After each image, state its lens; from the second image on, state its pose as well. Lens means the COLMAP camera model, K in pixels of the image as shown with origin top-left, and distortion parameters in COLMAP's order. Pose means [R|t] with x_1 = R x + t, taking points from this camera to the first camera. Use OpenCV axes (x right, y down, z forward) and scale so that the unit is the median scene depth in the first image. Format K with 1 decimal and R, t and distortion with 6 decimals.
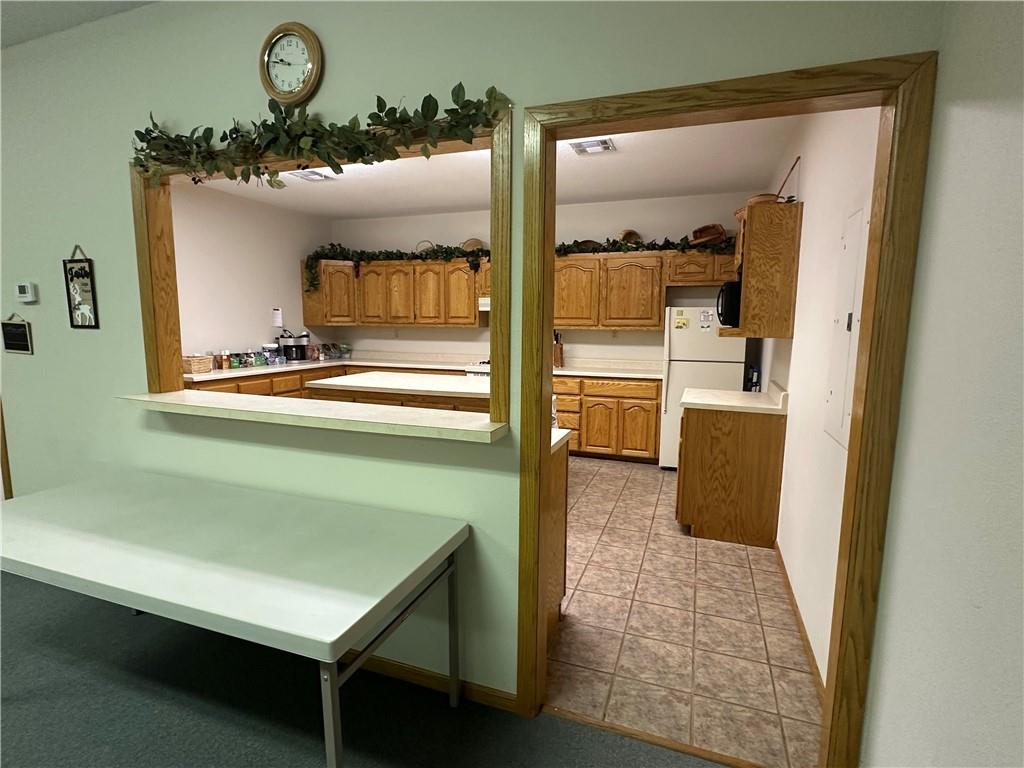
lens RADIAL K [[509.2, 0, 517.1], [0, 509.2, 384.6], [0, 0, 1]] dist [-0.015480, -0.000107]
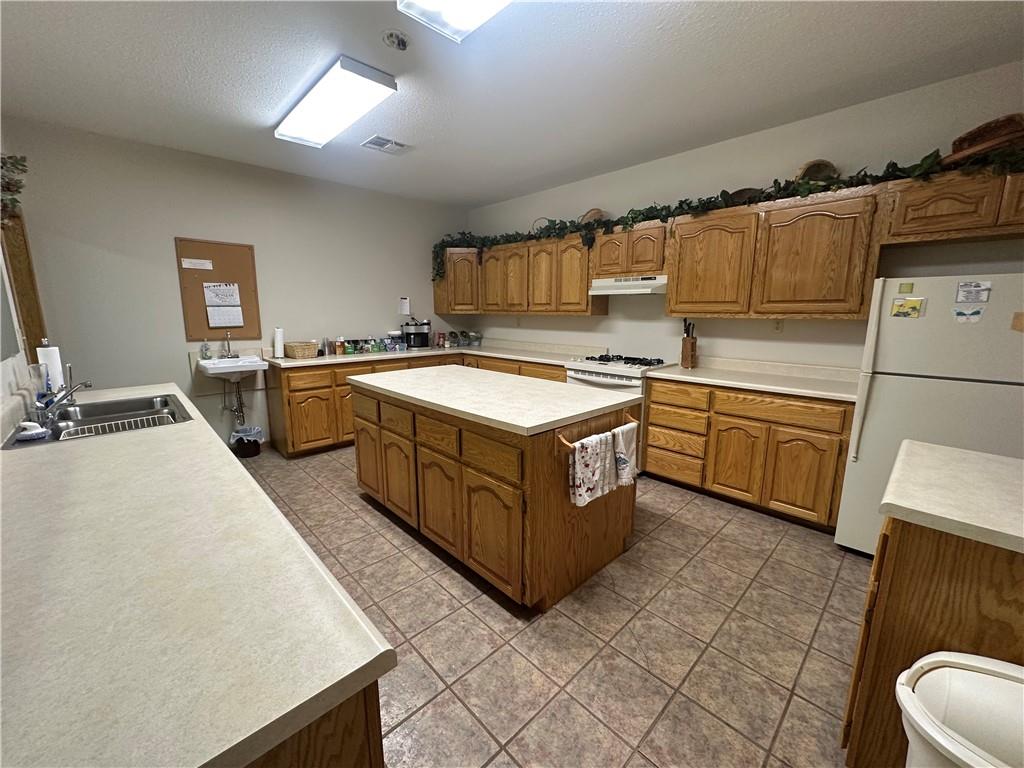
lens RADIAL K [[409.0, 0, 512.7], [0, 409.0, 383.4], [0, 0, 1]] dist [-0.001678, -0.000166]
pose [[0.899007, 0.070706, -0.432189, 0.119601], [-0.048385, 0.996875, 0.062442, -0.039850], [0.435253, -0.035224, 0.899619, 0.364432]]
